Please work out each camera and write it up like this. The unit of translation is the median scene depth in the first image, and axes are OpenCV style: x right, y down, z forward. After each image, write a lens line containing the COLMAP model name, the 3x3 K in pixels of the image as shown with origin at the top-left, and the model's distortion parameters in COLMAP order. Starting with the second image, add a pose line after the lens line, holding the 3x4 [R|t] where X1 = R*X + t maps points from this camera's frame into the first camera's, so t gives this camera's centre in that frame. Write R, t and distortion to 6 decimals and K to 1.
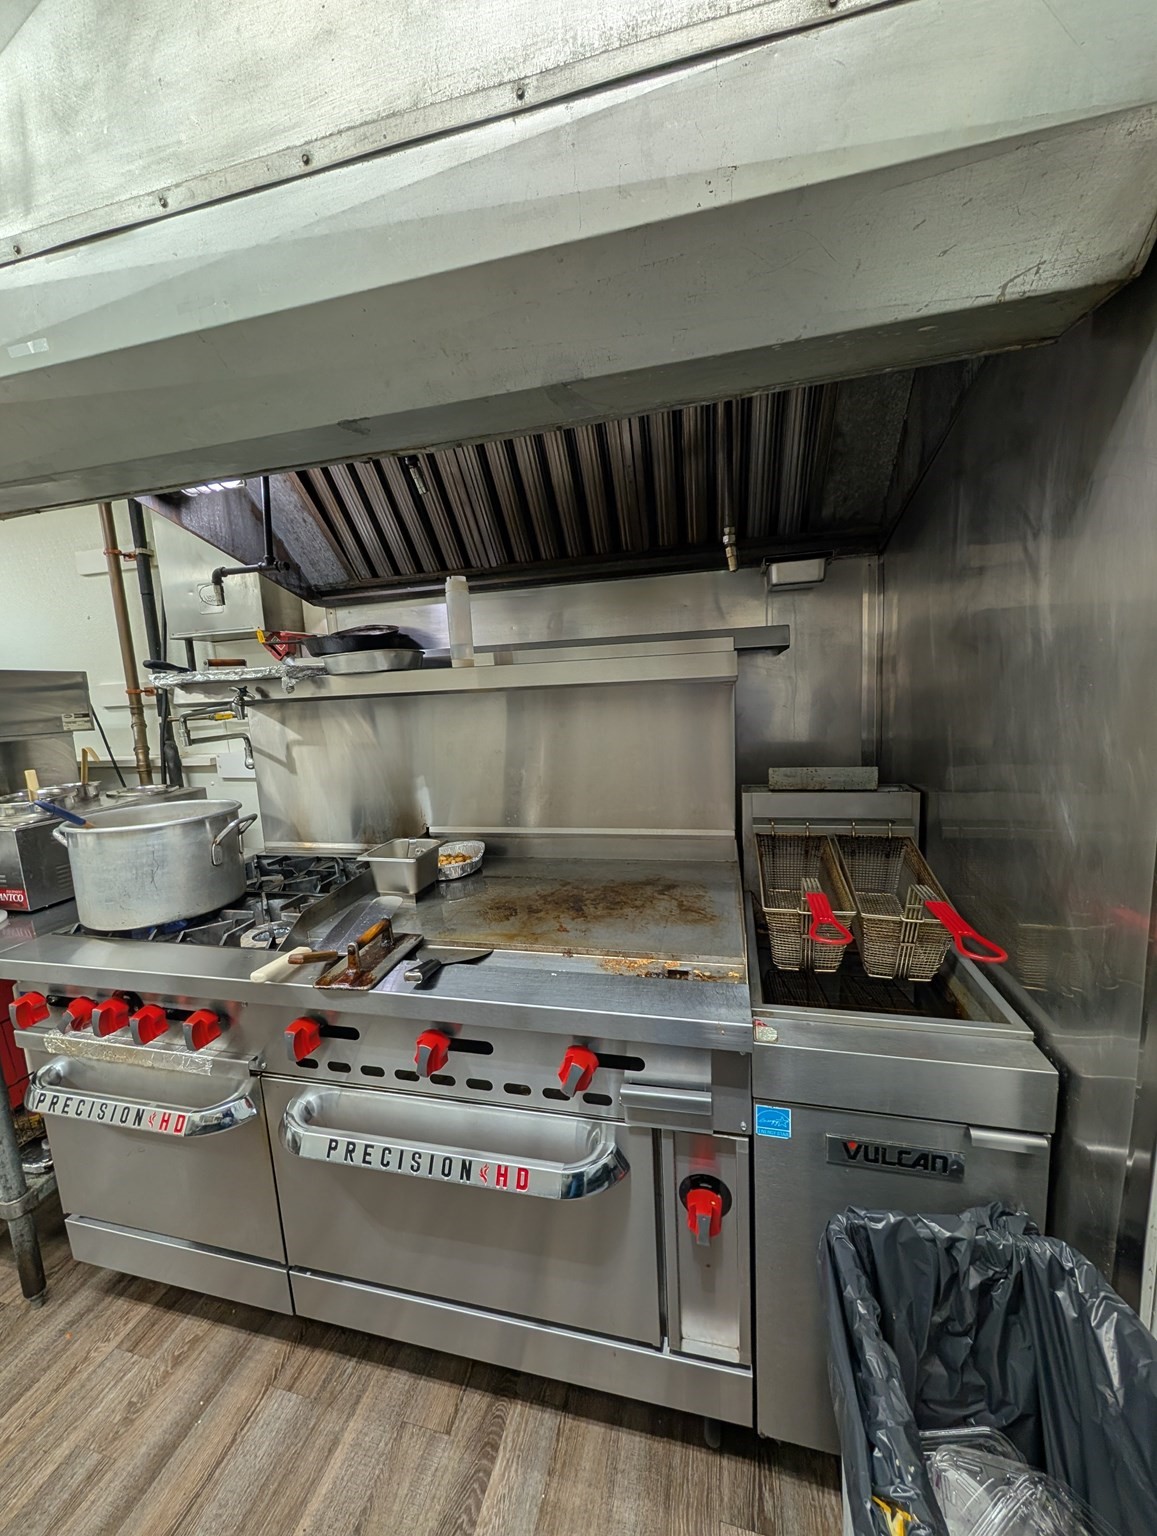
lens RADIAL K [[580.6, 0, 575.9], [0, 580.6, 766.4], [0, 0, 1]] dist [-0.002205, 0.000693]
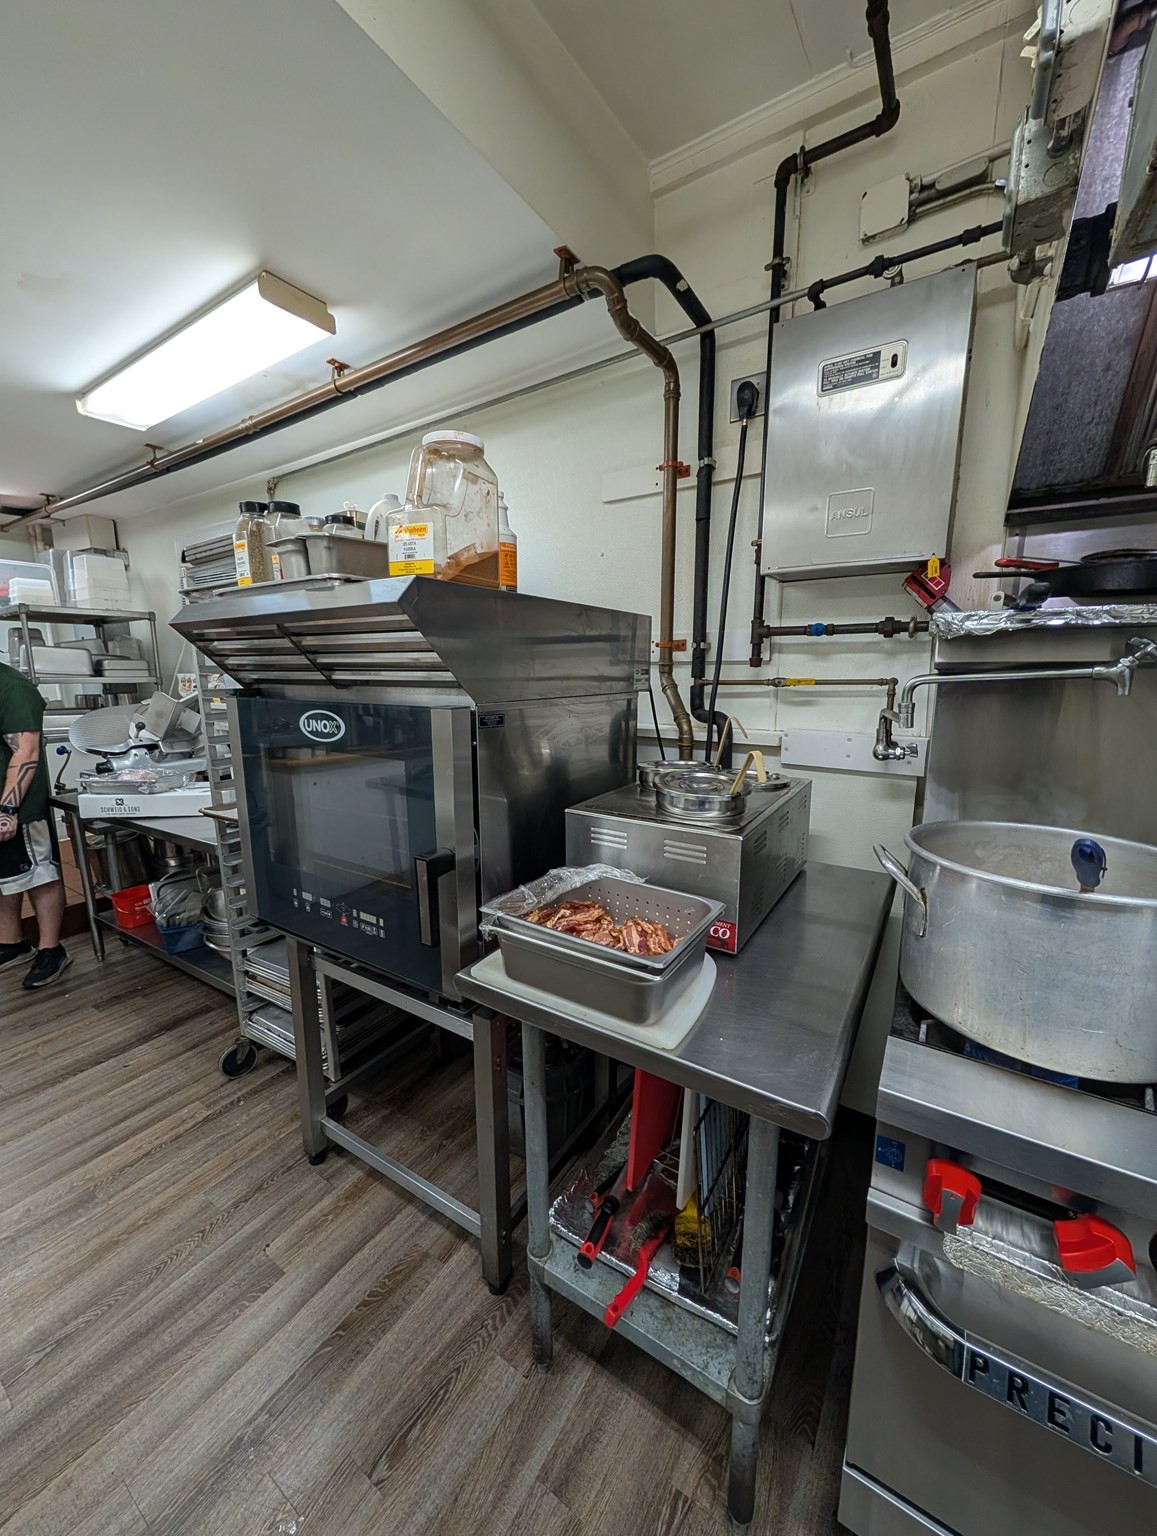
lens RADIAL K [[580.6, 0, 575.9], [0, 580.6, 766.4], [0, 0, 1]] dist [-0.002205, 0.000693]
pose [[0.942655, 0.103637, -0.317271, -0.633392], [-0.088872, 0.994192, 0.060704, 0.001410], [0.321720, -0.029026, 0.946390, 0.199308]]
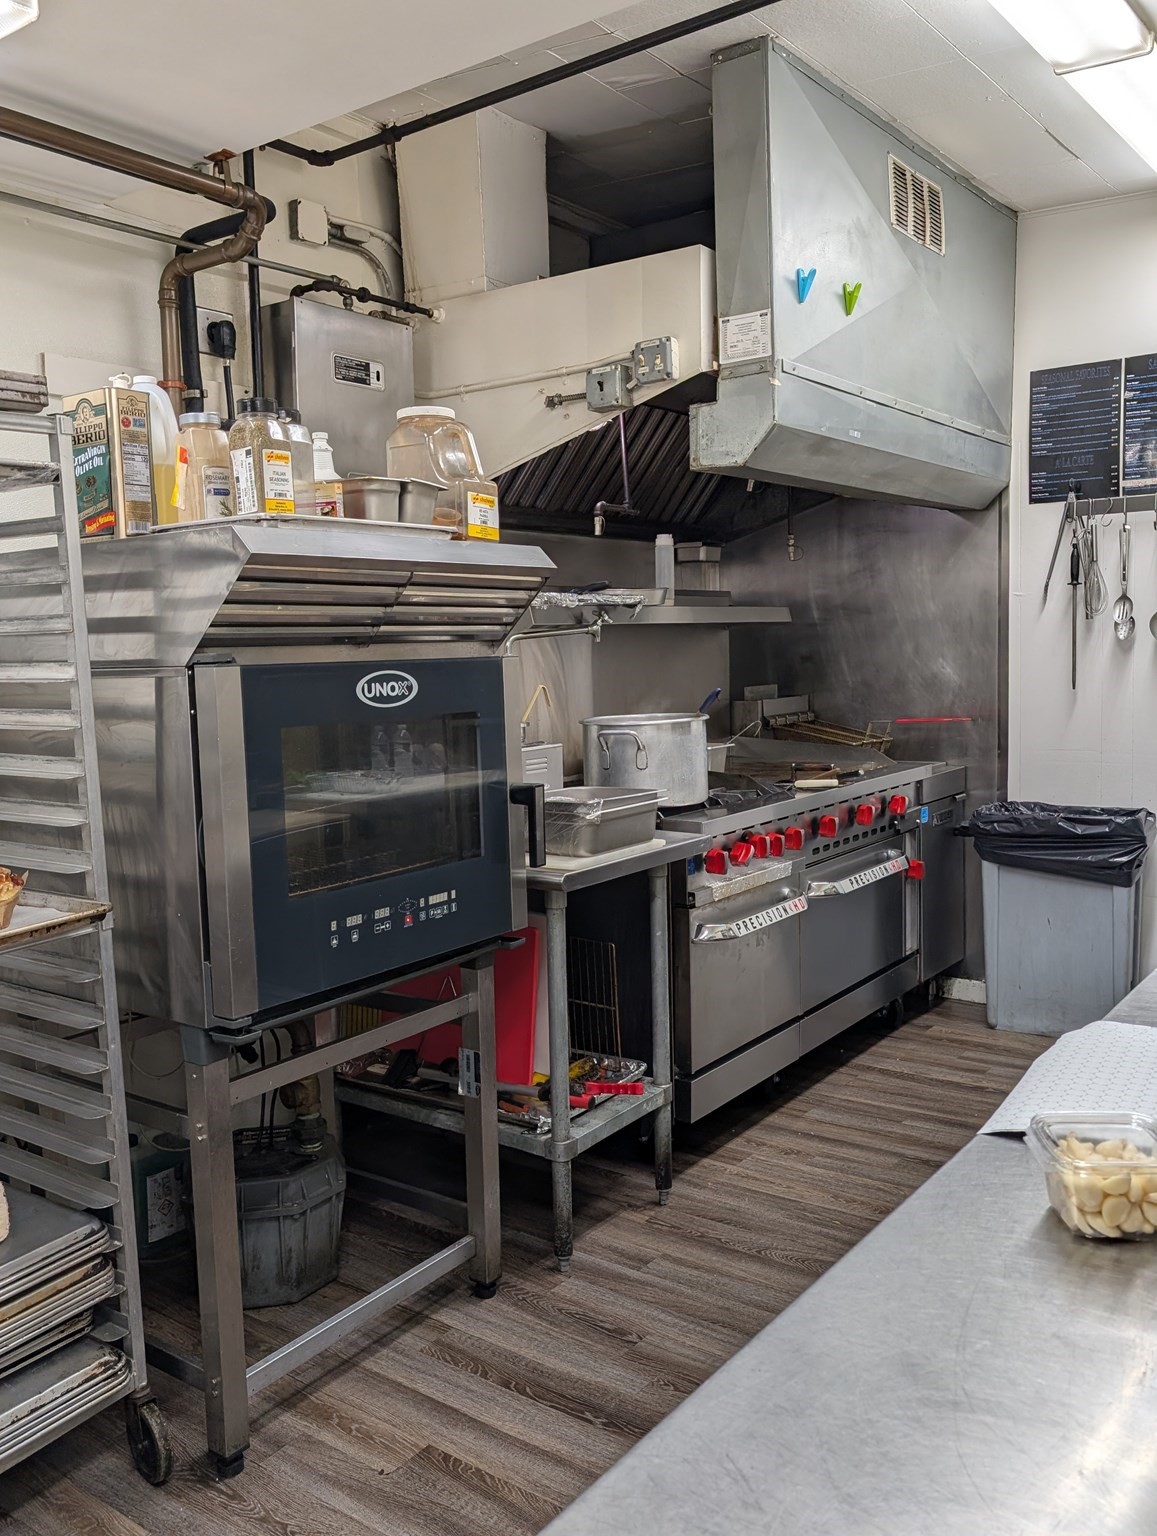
lens RADIAL K [[1289.5, 0, 573.6], [0, 1289.5, 752.6], [0, 0, 1]] dist [0.031153, -0.022756]
pose [[0.389948, -0.039113, 0.920006, -1.970769], [0.133640, 0.990924, -0.014516, 0.106658], [-0.911088, 0.128610, 0.391636, 0.101687]]
